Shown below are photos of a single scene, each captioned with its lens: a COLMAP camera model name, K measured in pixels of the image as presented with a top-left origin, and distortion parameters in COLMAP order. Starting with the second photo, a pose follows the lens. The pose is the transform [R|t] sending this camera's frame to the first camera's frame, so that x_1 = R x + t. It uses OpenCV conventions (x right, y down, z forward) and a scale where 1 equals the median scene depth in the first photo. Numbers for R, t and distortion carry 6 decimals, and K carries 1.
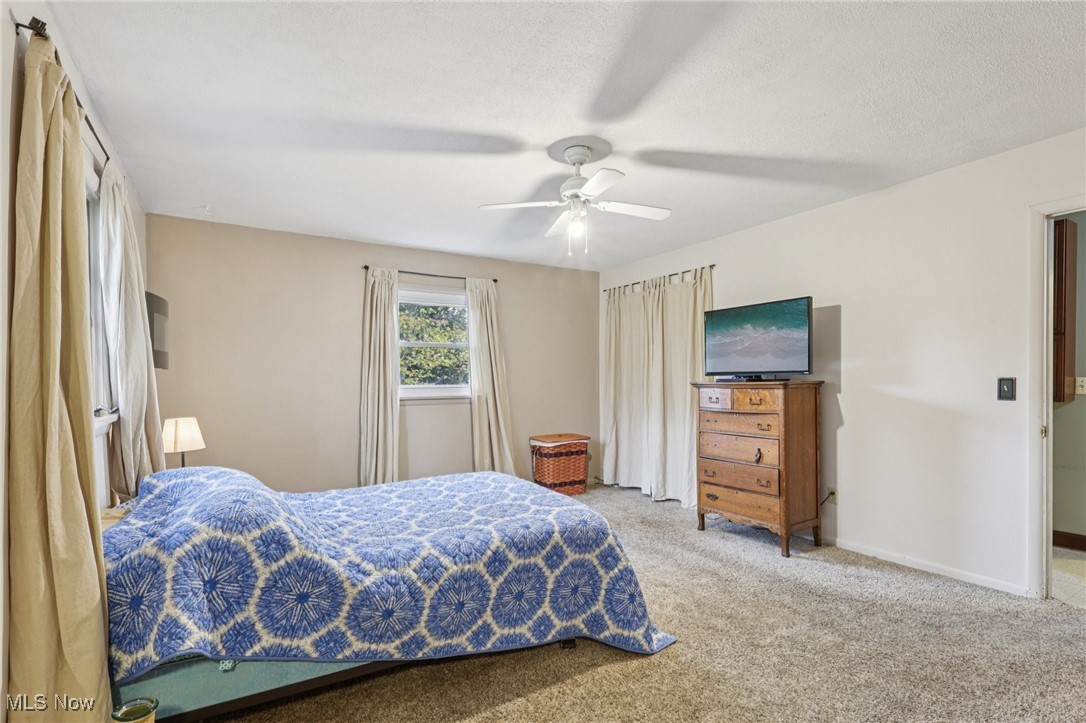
lens RADIAL K [[505.1, 0, 528.9], [0, 505.1, 378.6], [0, 0, 1]] dist [0.000092, 0.000096]
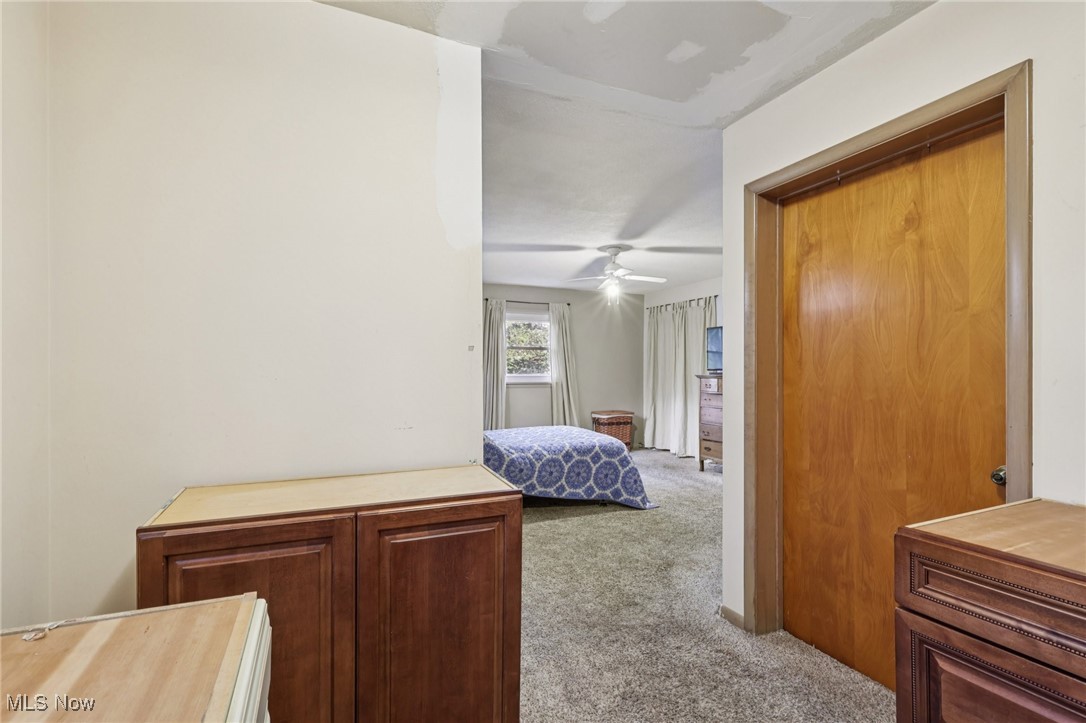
lens RADIAL K [[505.1, 0, 528.9], [0, 505.1, 378.6], [0, 0, 1]] dist [0.000092, 0.000096]
pose [[0.989737, 0.013116, -0.142300, 0.066503], [-0.010853, 0.999802, 0.016664, -0.001091], [0.142491, -0.014949, 0.989683, -1.025491]]
